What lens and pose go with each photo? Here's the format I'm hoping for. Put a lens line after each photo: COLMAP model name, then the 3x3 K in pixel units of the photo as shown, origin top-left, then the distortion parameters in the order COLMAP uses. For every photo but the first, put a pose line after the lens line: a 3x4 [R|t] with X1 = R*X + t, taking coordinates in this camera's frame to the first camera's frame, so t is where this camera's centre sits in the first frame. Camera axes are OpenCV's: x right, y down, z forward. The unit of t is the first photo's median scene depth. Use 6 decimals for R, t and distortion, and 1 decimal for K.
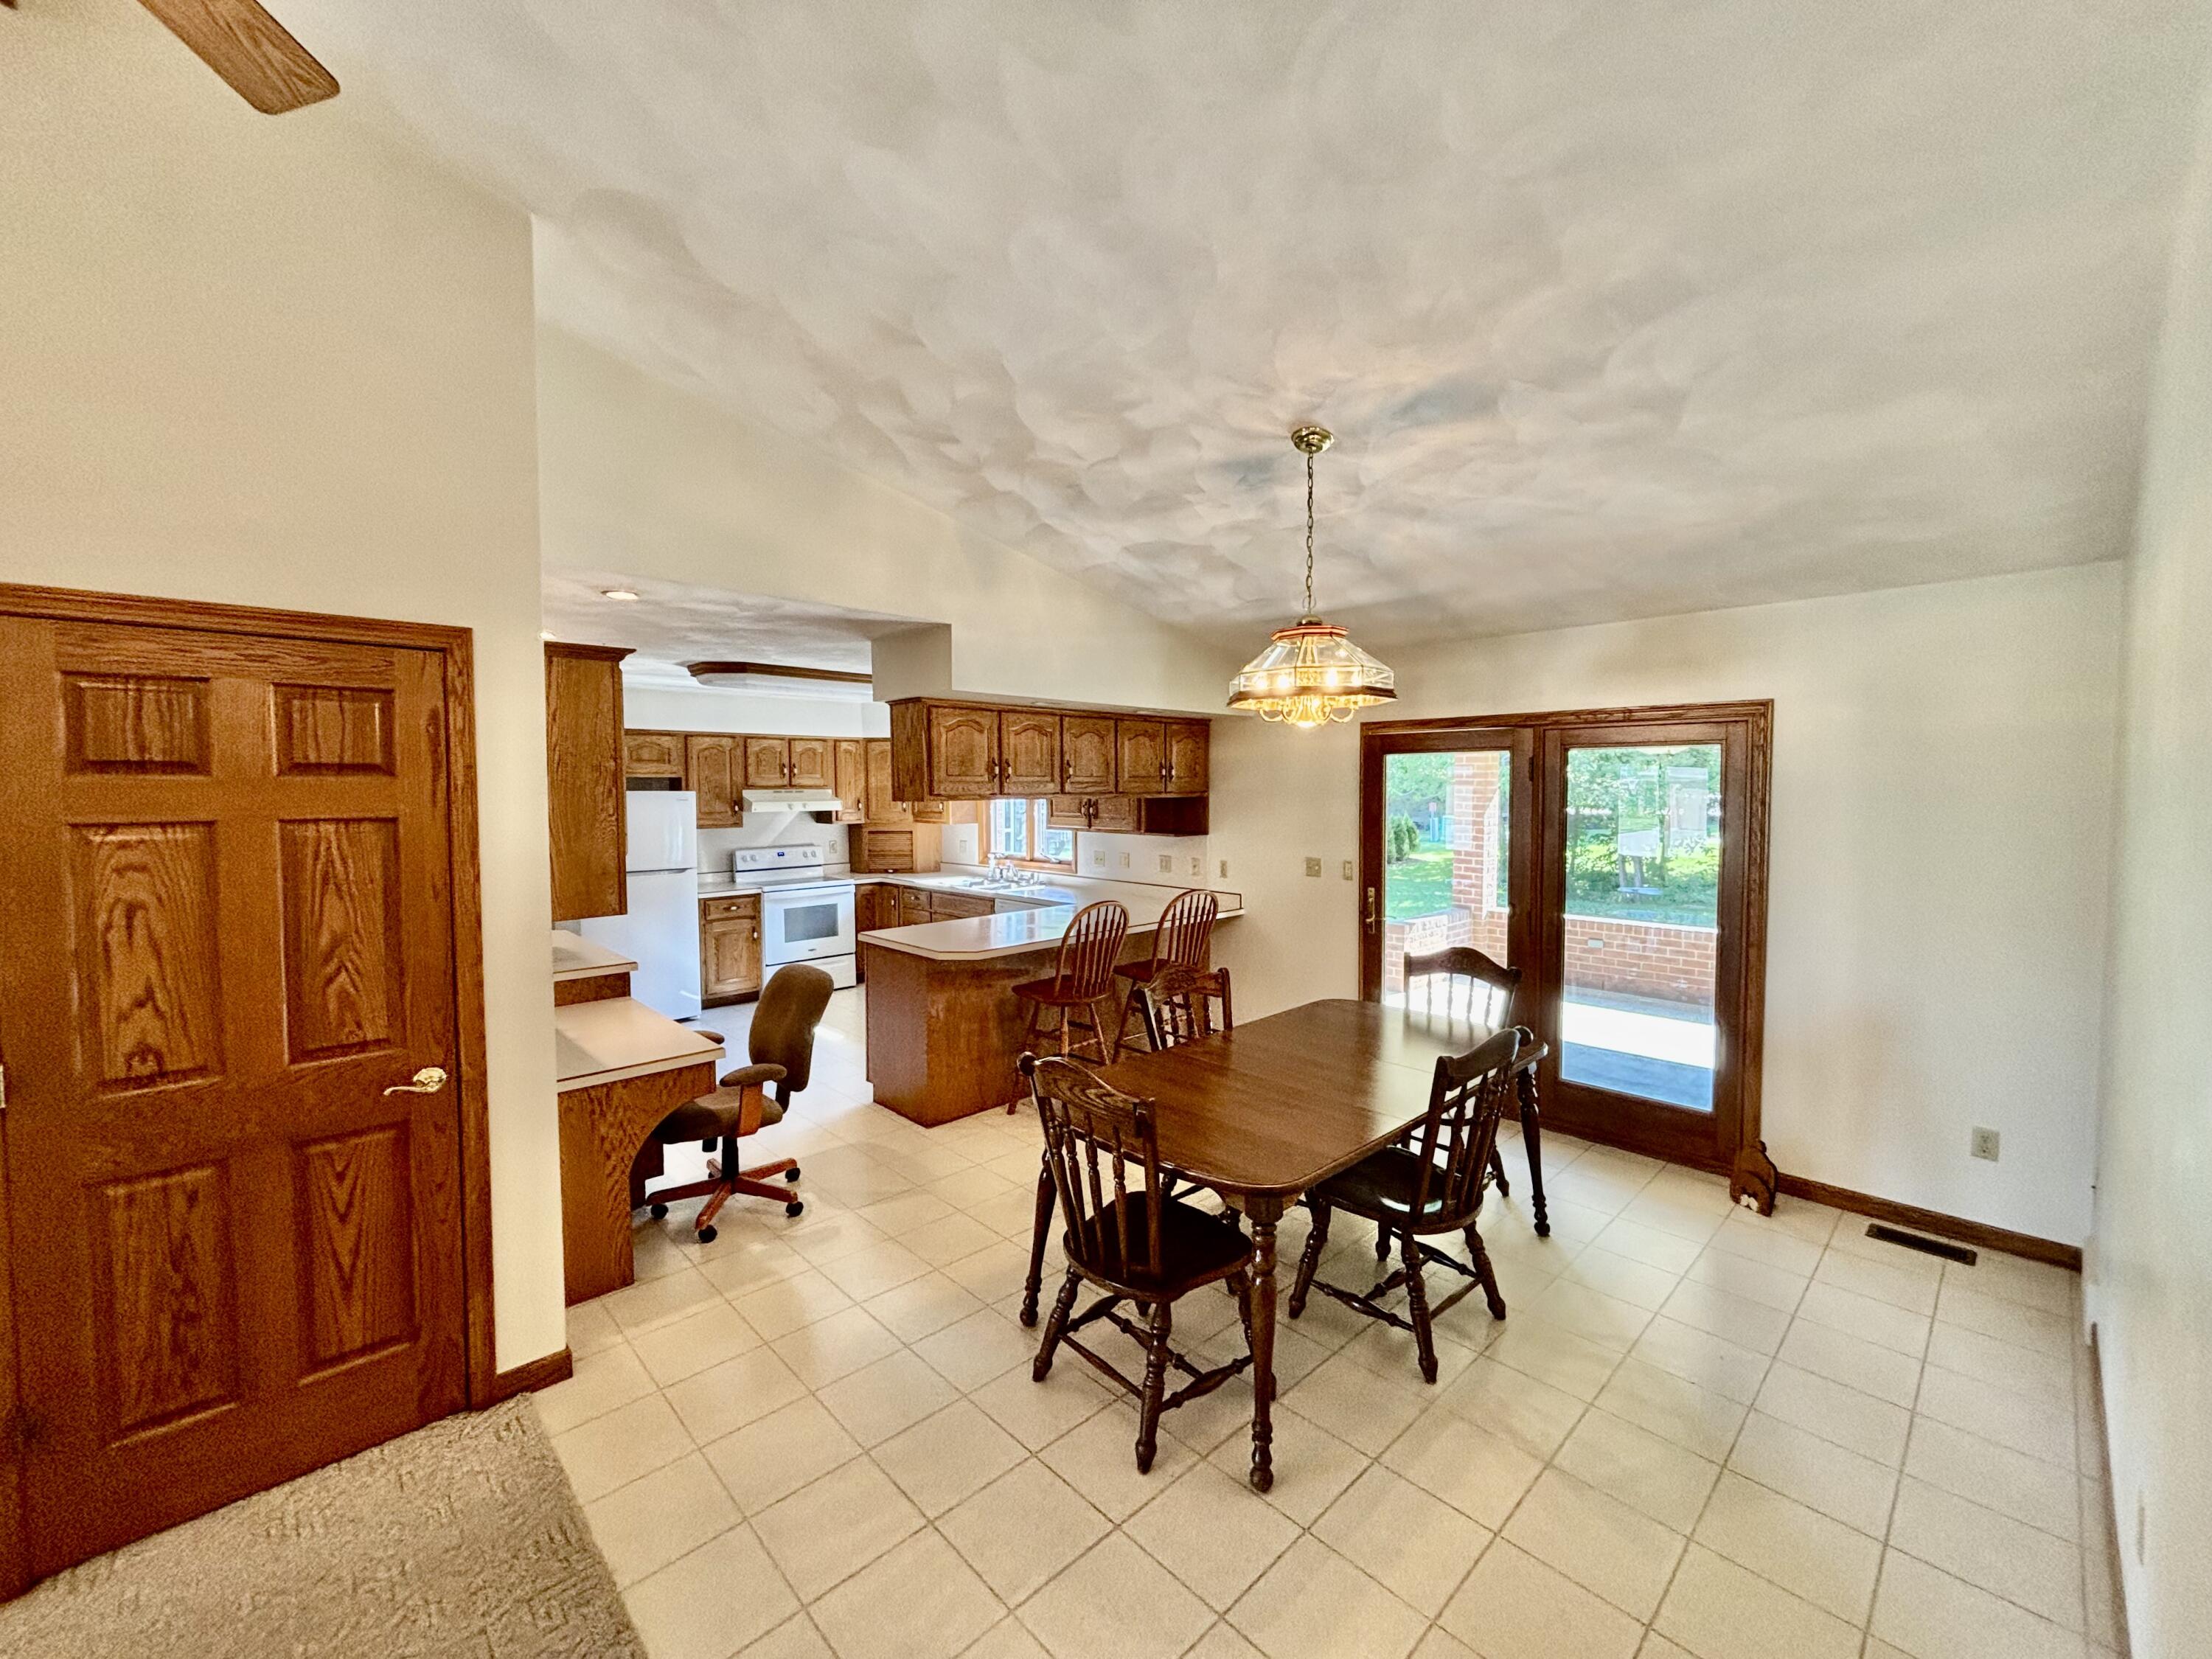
lens RADIAL K [[892.9, 0, 1108.5], [0, 892.9, 823.6], [0, 0, 1]] dist [-0.003269, 0.000001]
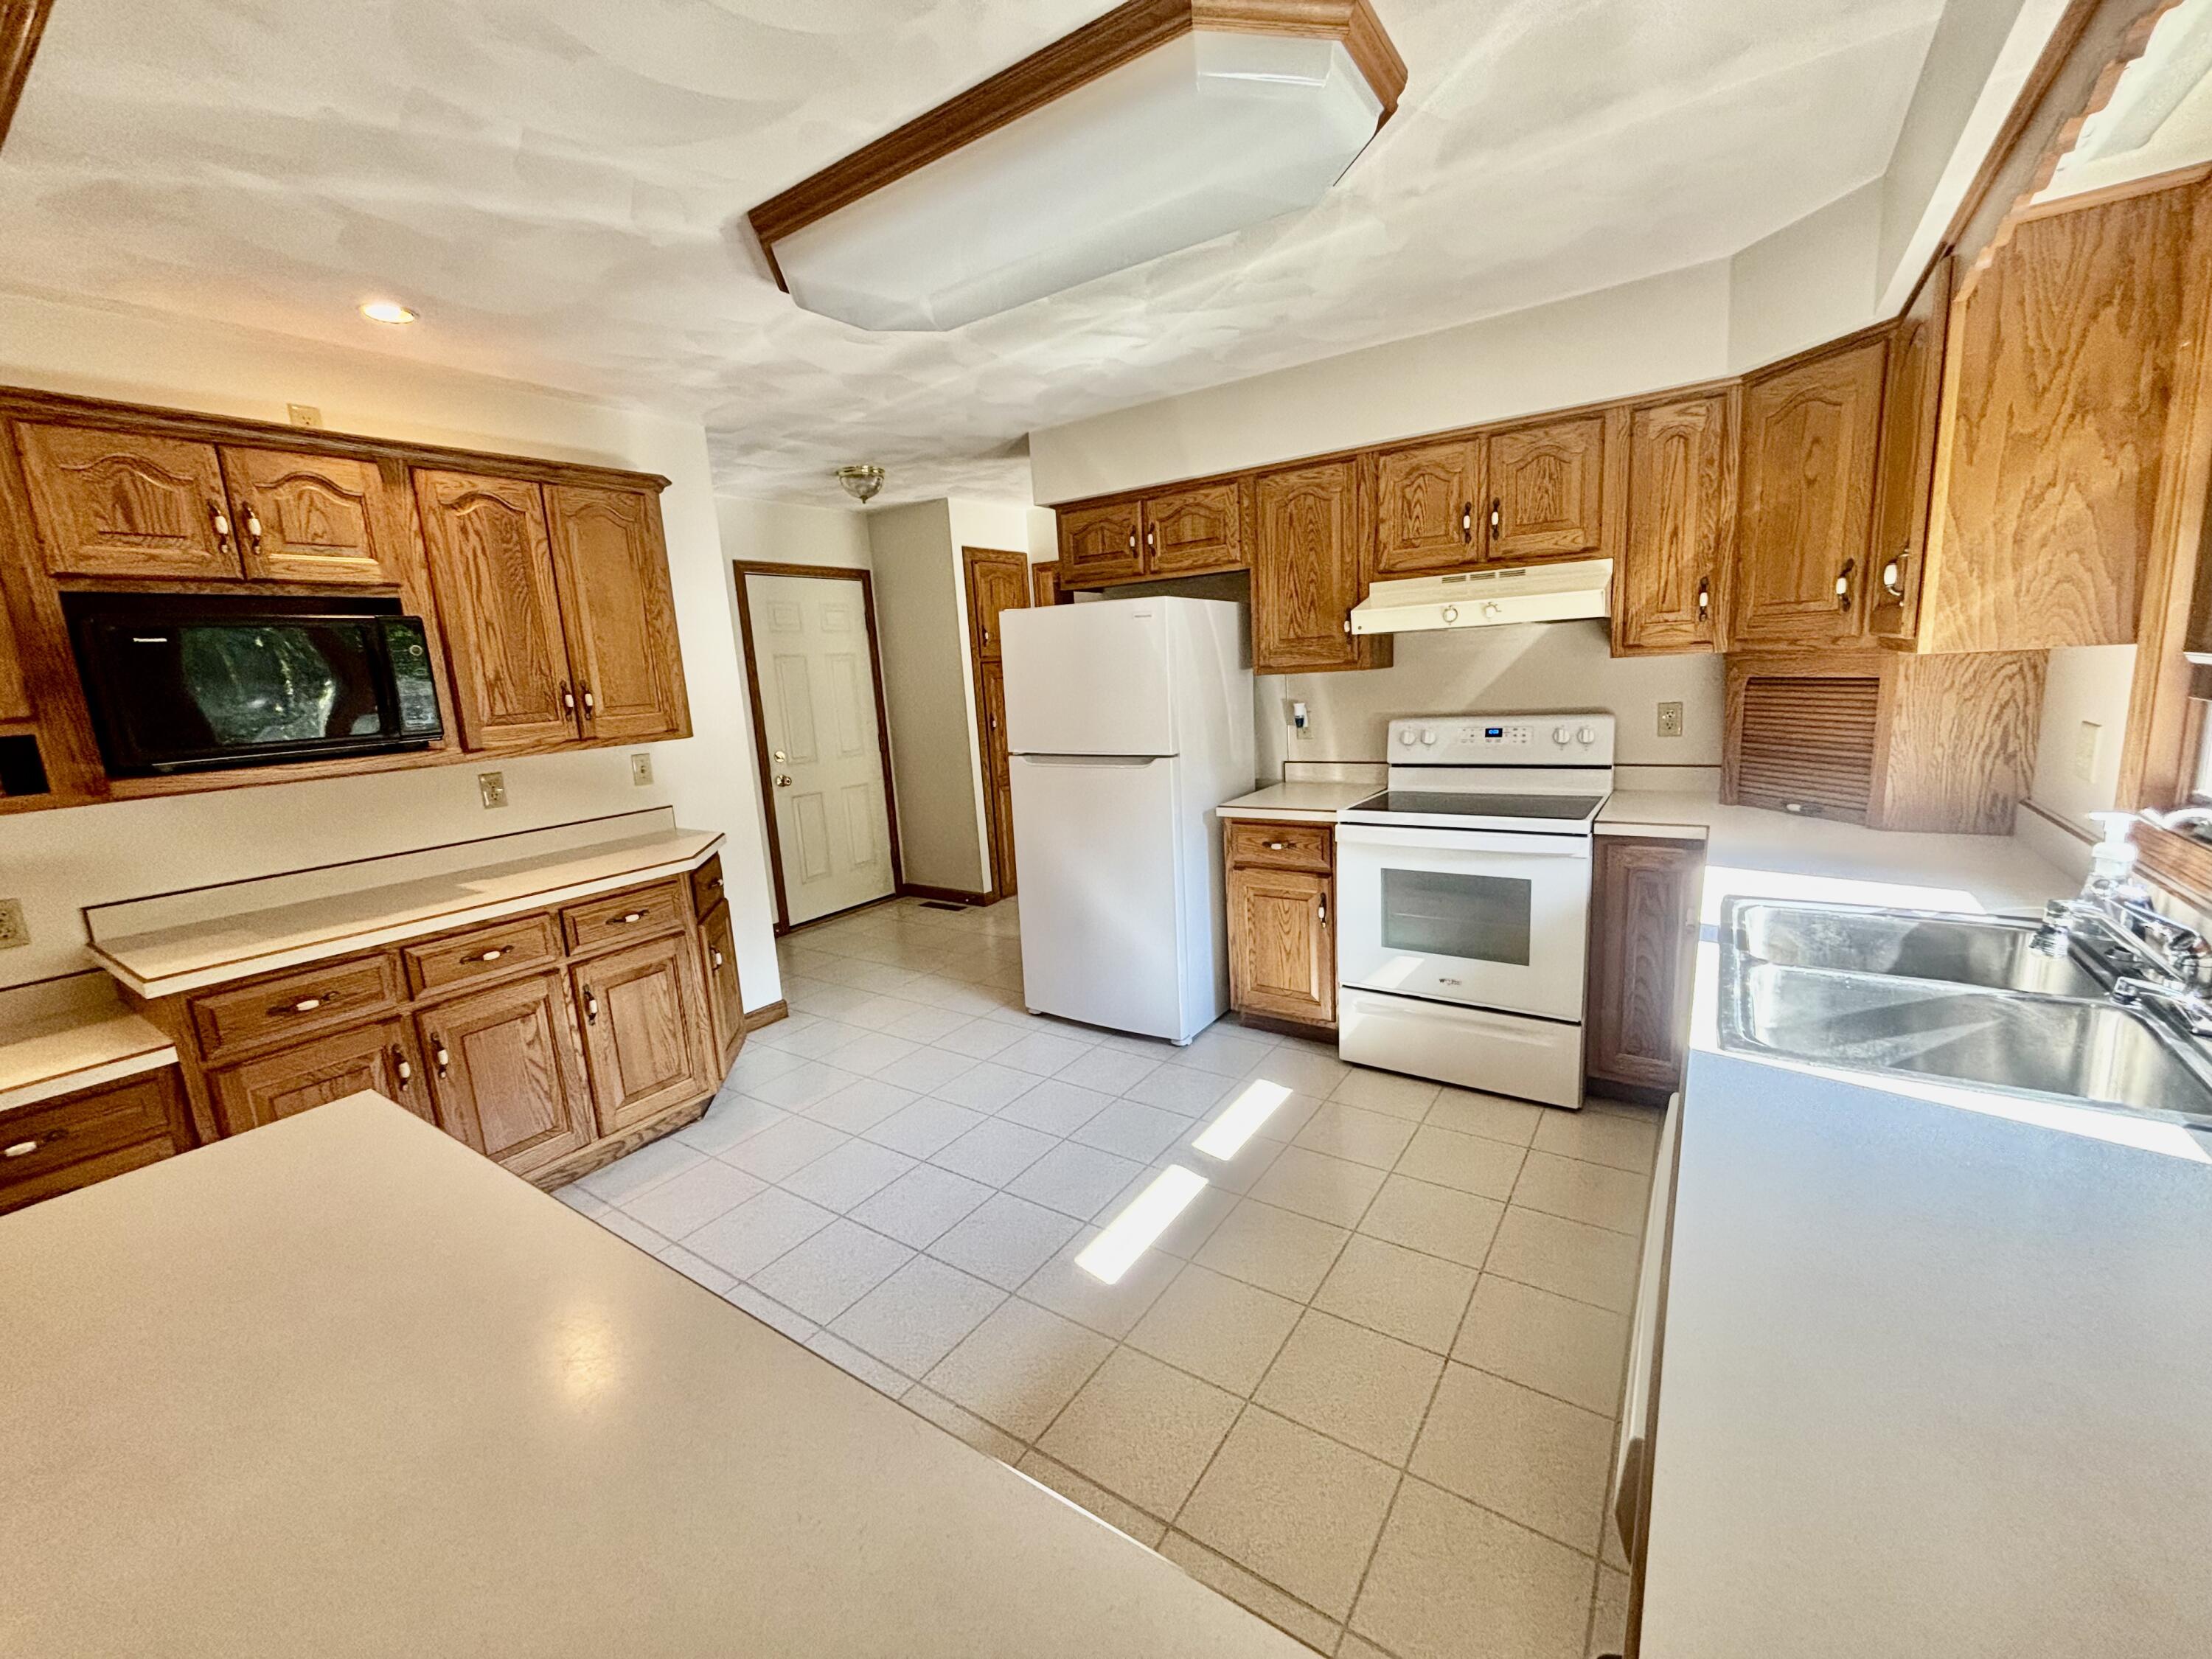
lens RADIAL K [[880.6, 0, 1119.7], [0, 880.6, 823.9], [0, 0, 1]] dist [0.000210, 0.000130]
pose [[0.220353, 0.170611, -0.960383, 0.000410], [0.016498, 0.983792, 0.178555, -0.000510], [0.975281, -0.055190, 0.213967, 1.788152]]
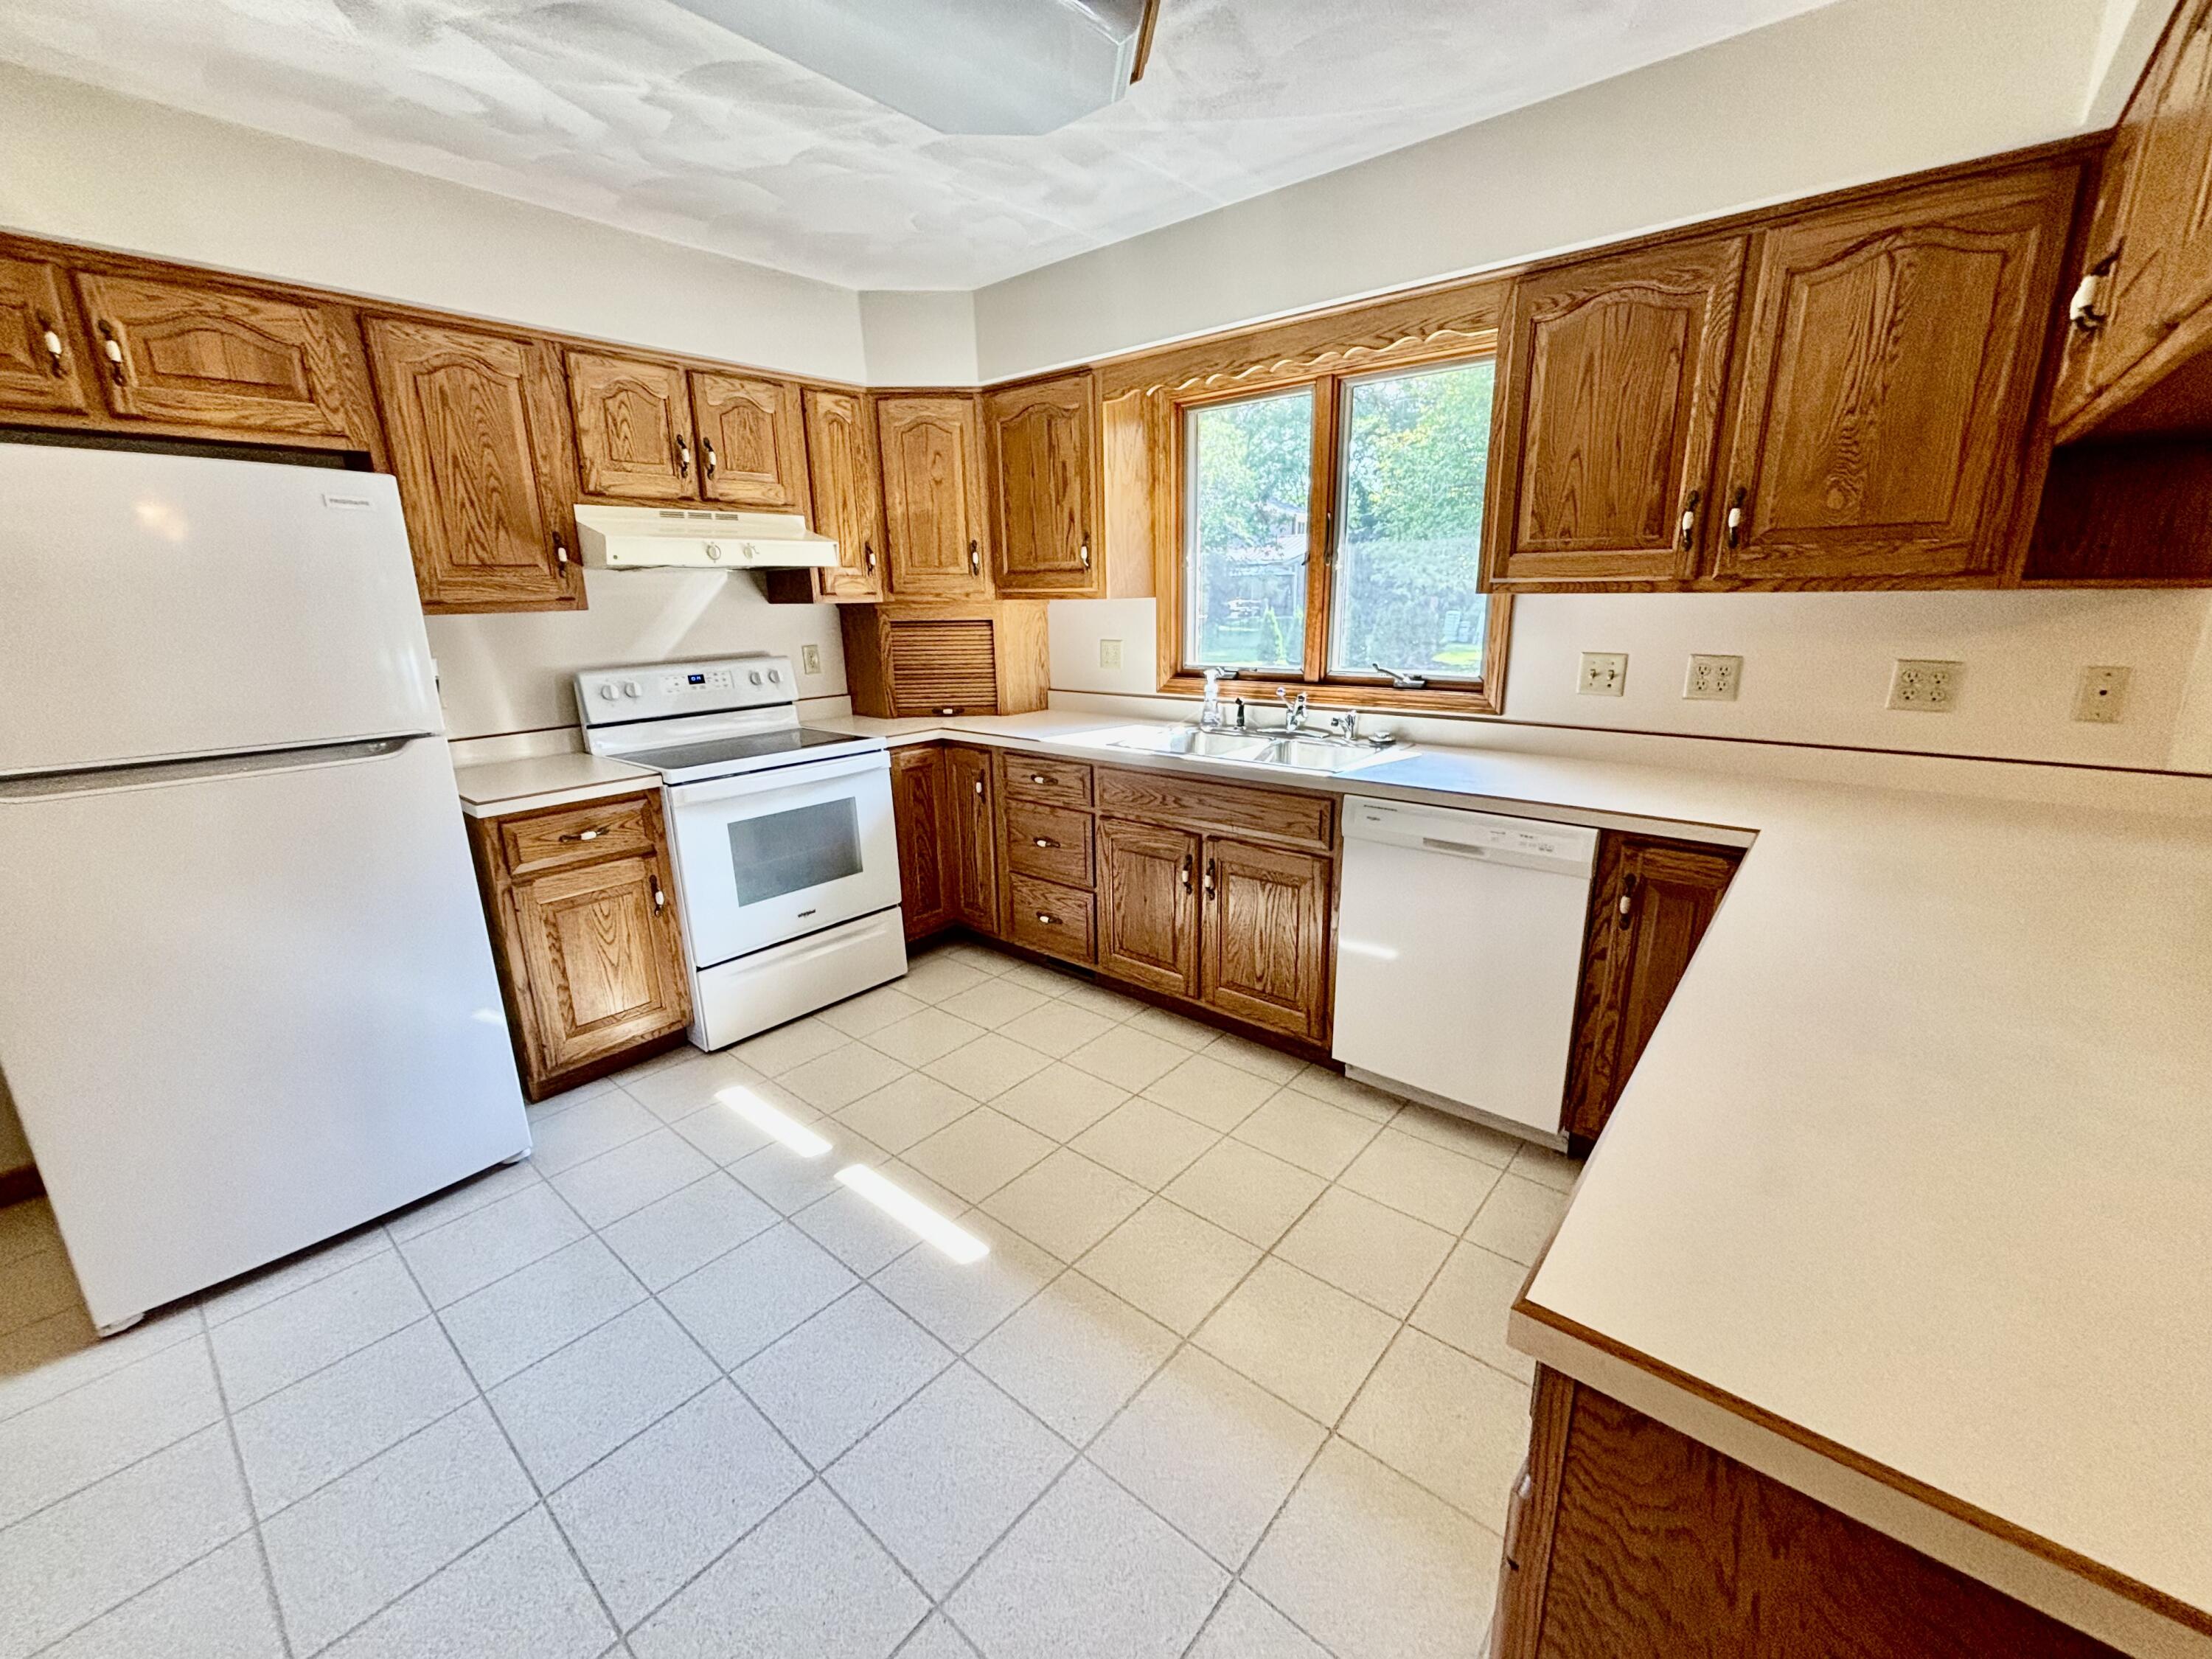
lens RADIAL K [[902.4, 0, 1095.8], [0, 902.4, 828.5], [0, 0, 1]] dist [0.001434, 0.000278]
pose [[0.995098, -0.035600, 0.092265, -0.543066], [0.014808, 0.976081, 0.216904, 0.033611], [-0.097780, -0.214474, 0.971823, 1.359182]]
